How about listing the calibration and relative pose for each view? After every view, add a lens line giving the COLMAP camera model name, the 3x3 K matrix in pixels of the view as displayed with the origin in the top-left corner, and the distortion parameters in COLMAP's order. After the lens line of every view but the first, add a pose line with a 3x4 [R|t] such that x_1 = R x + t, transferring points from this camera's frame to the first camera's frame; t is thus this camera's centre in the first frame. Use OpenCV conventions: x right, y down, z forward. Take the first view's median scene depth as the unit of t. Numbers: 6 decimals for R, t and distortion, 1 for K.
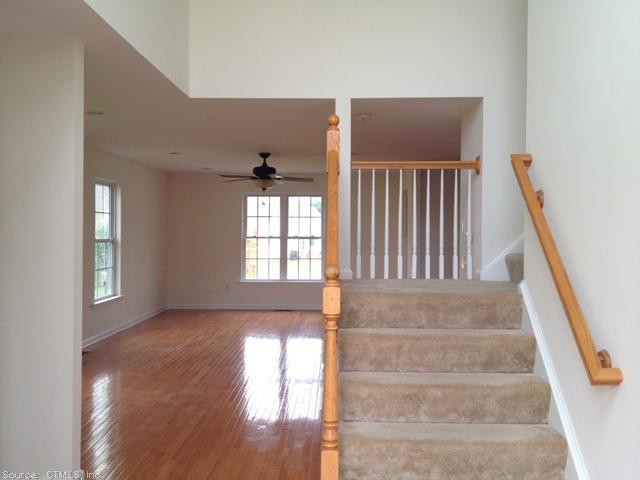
lens RADIAL K [[639.5, 0, 320.0], [0, 639.5, 240.0], [0, 0, 1]] dist [0.098531, -0.365734]
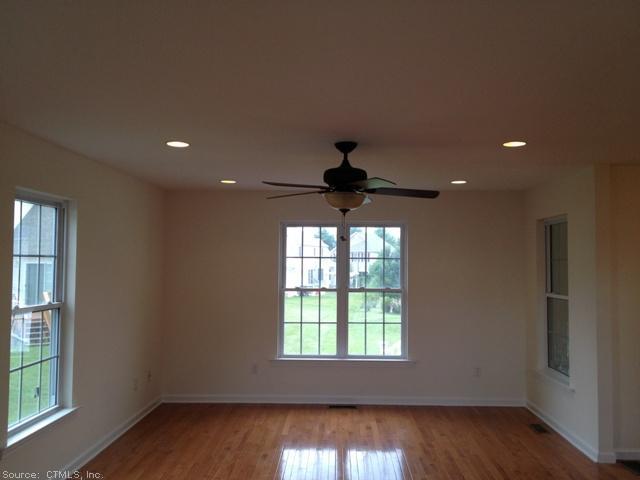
lens RADIAL K [[639.5, 0, 320.0], [0, 639.5, 240.0], [0, 0, 1]] dist [0.098531, -0.365734]
pose [[0.999972, 0.002142, -0.007138, -0.078466], [-0.002491, 0.998781, -0.049299, -0.023179], [0.007024, 0.049316, 0.998759, 0.365907]]
